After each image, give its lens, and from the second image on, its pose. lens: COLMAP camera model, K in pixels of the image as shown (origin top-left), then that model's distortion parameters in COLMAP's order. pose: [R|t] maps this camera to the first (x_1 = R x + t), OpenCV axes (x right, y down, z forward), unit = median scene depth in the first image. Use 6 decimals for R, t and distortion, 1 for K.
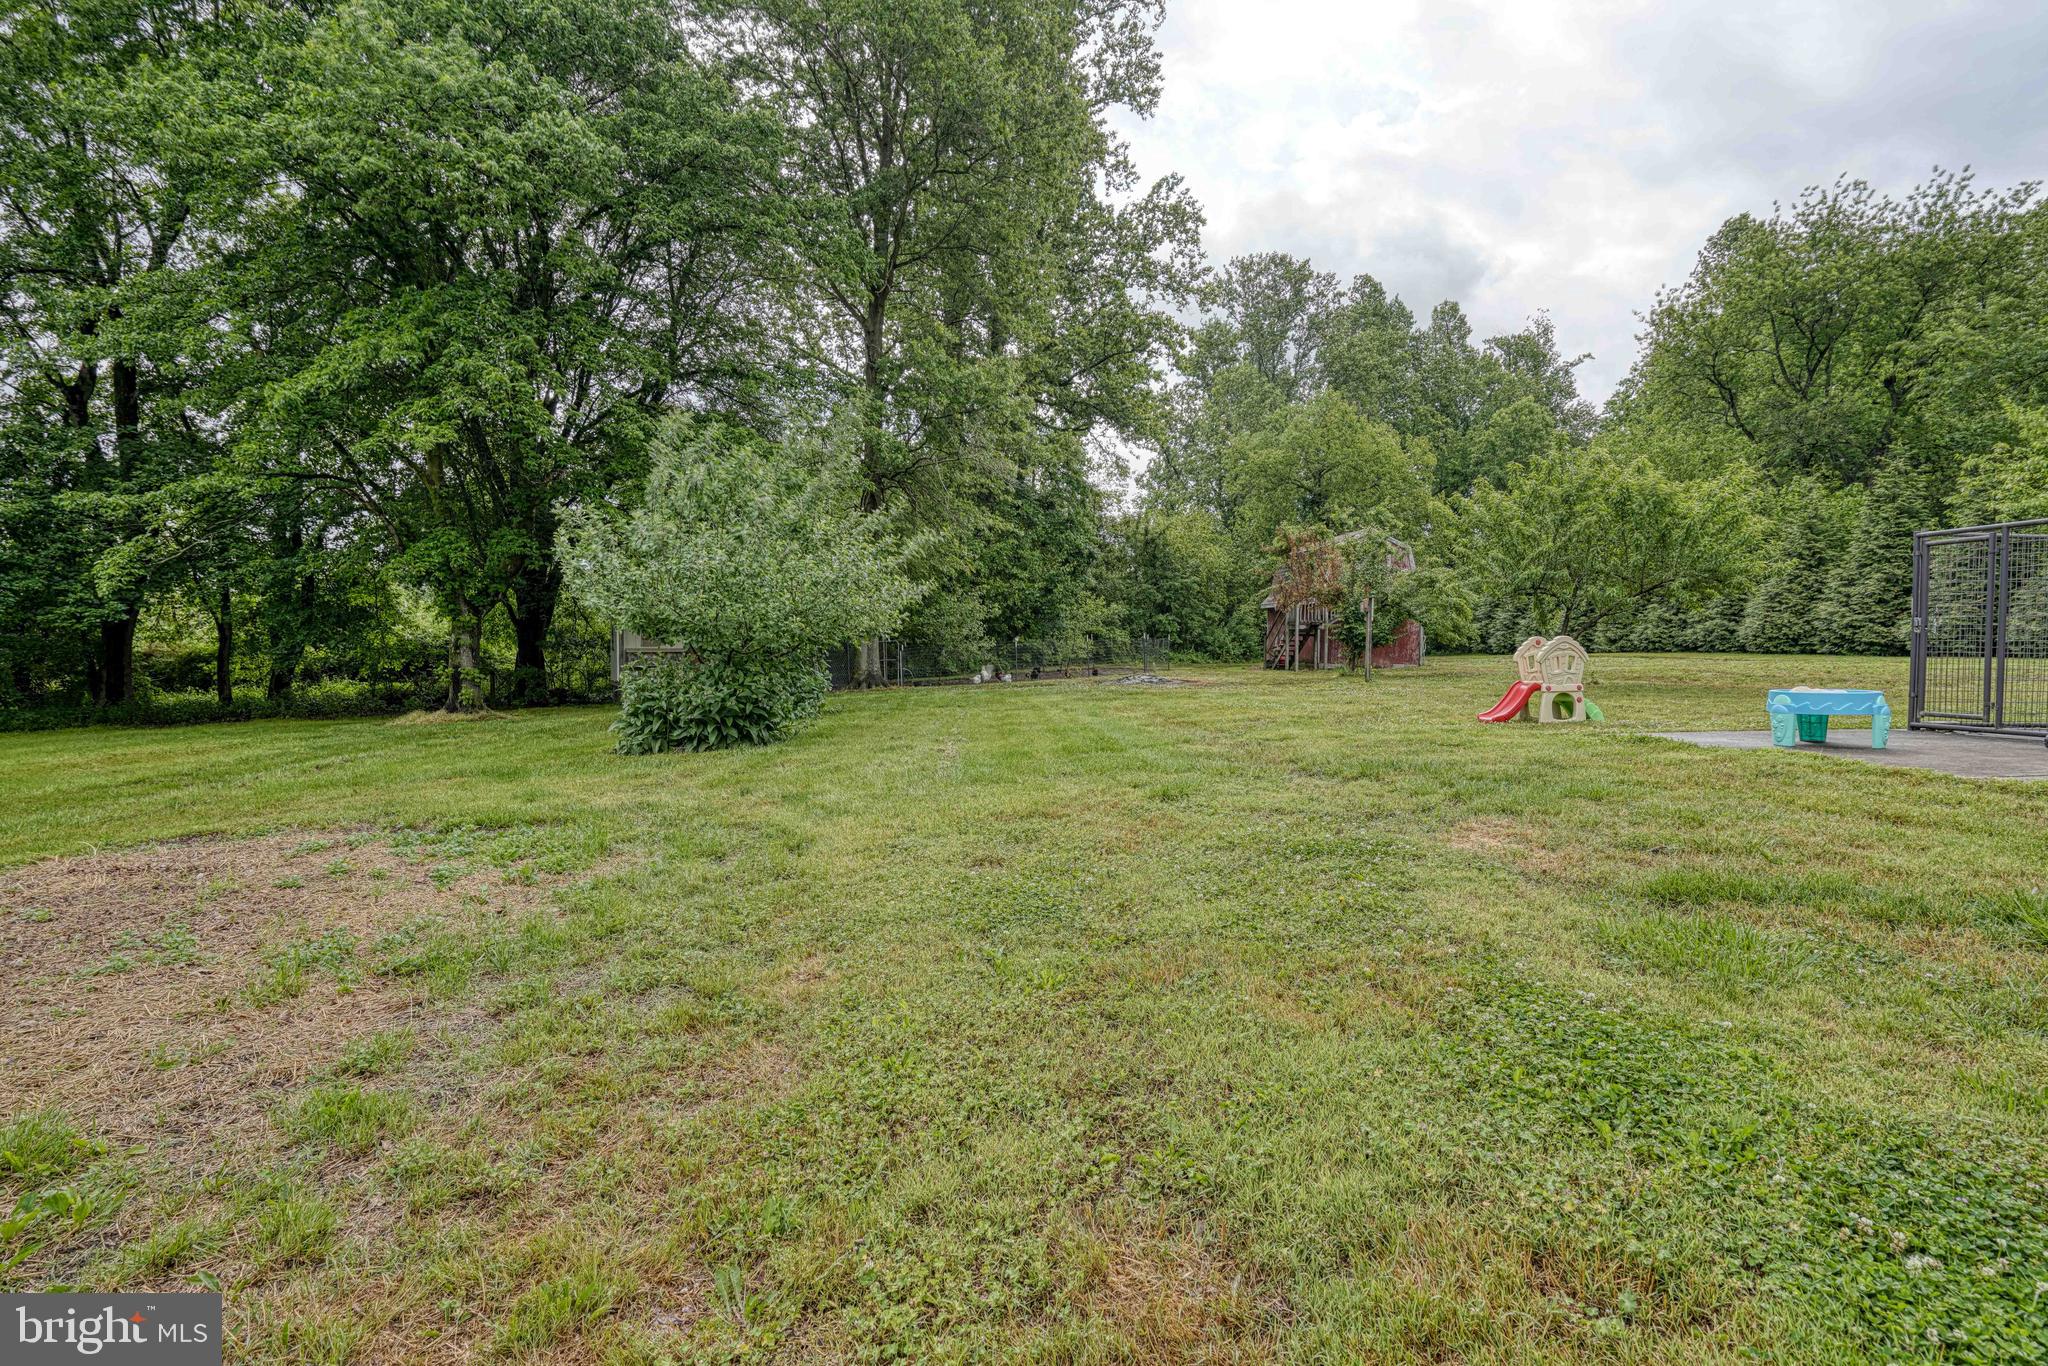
lens RADIAL K [[954.0, 0, 971.2], [0, 954.0, 660.9], [0, 0, 1]] dist [-0.046309, 0.013626]
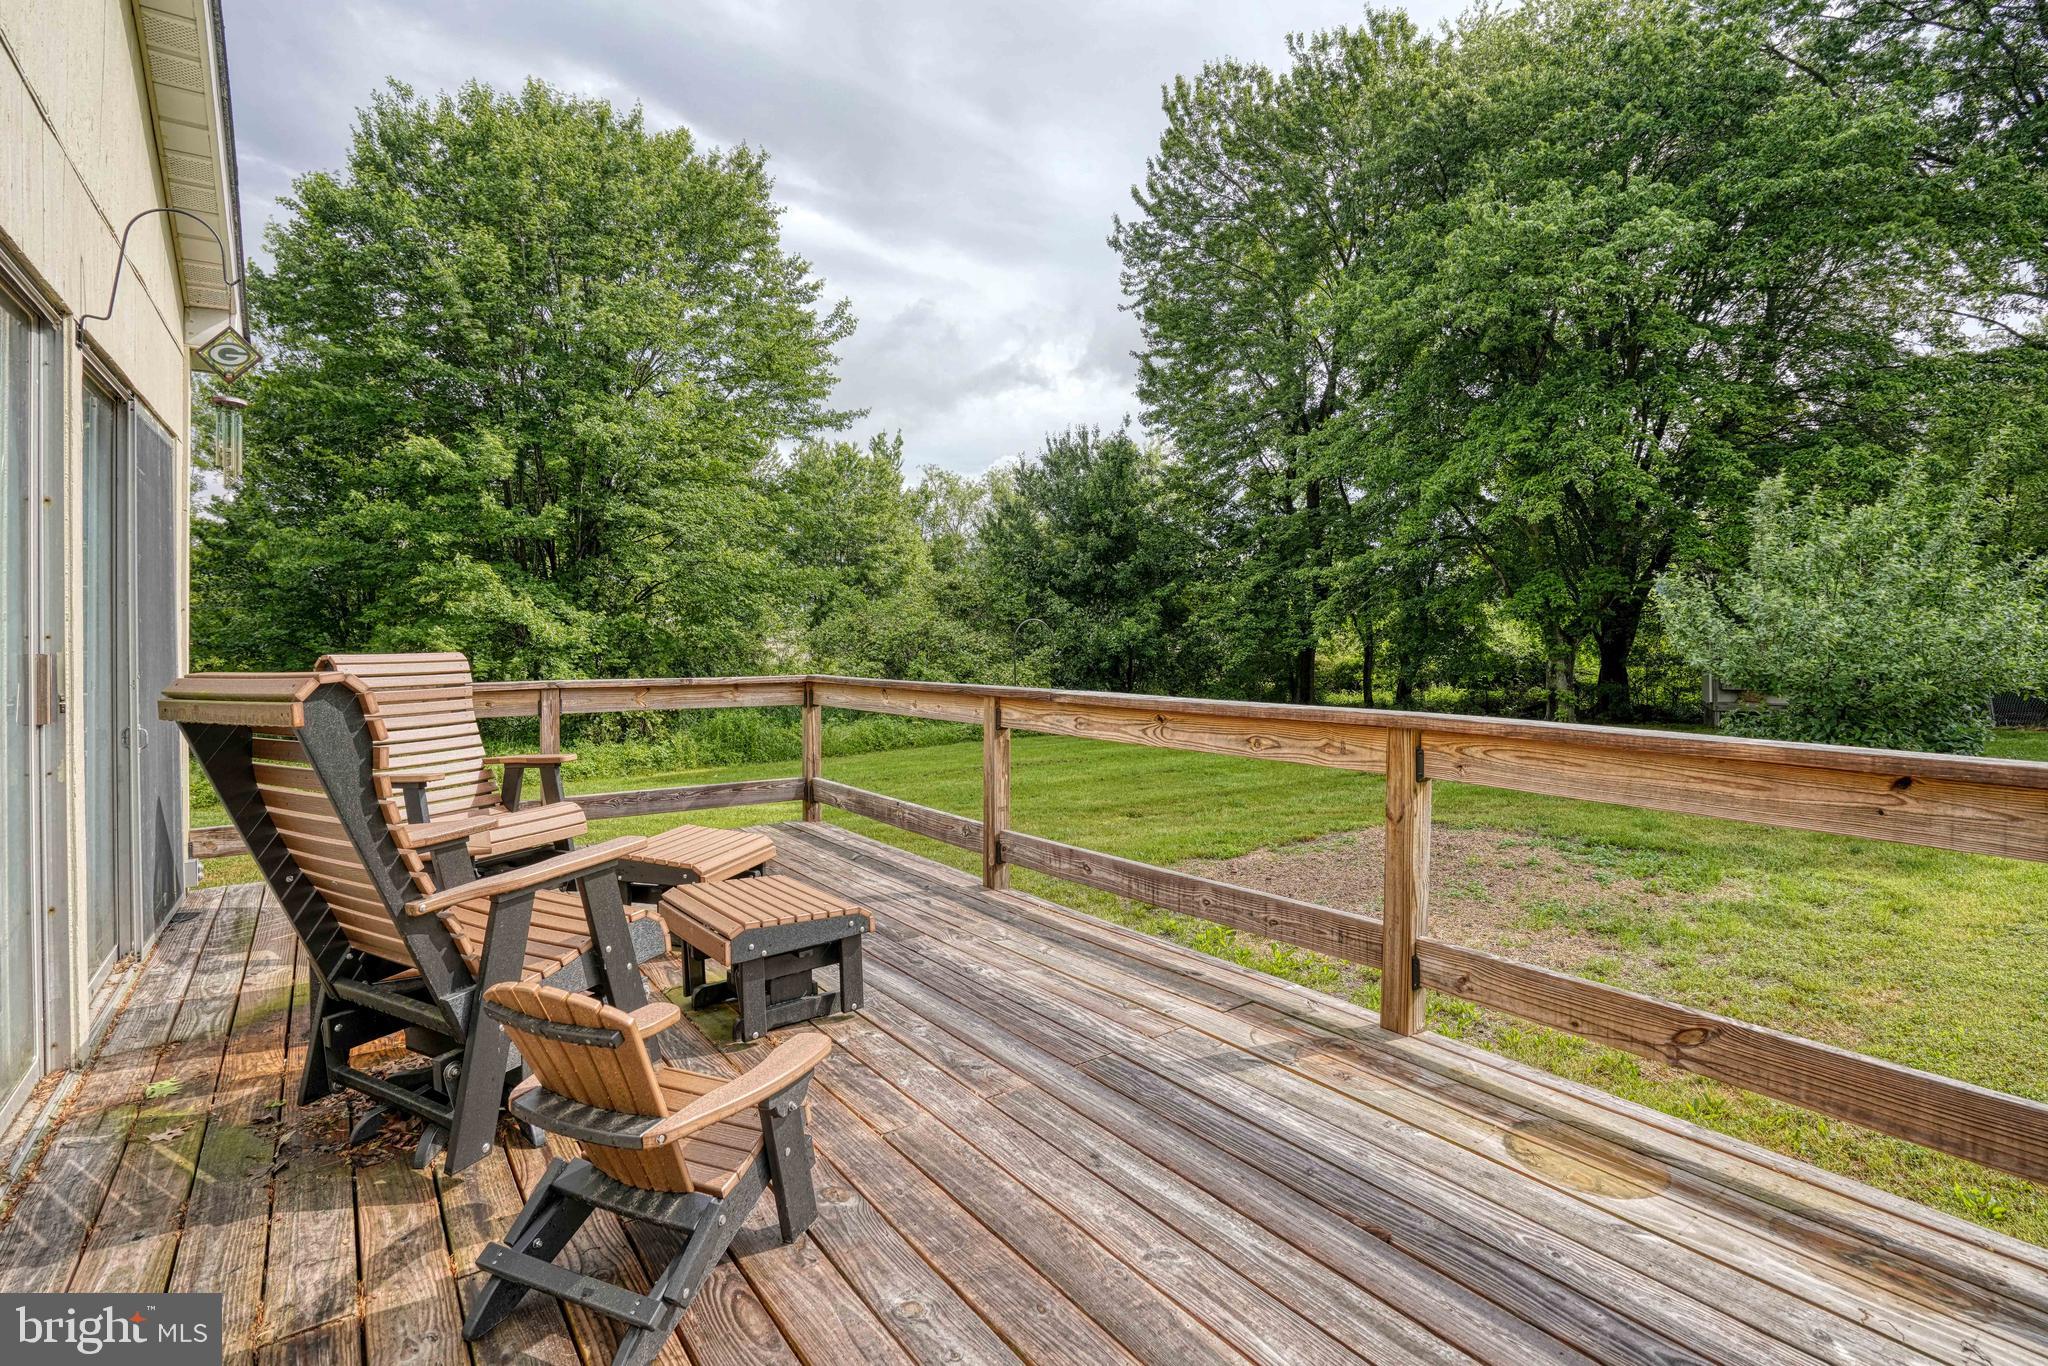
lens RADIAL K [[954.0, 0, 1010.0], [0, 954.0, 649.3], [0, 0, 1]] dist [-0.046309, 0.013626]
pose [[0.547415, 0.008248, -0.836821, 0.052382], [-0.006498, 0.999963, 0.005606, -0.040385], [0.836836, 0.002369, 0.547449, -0.177087]]
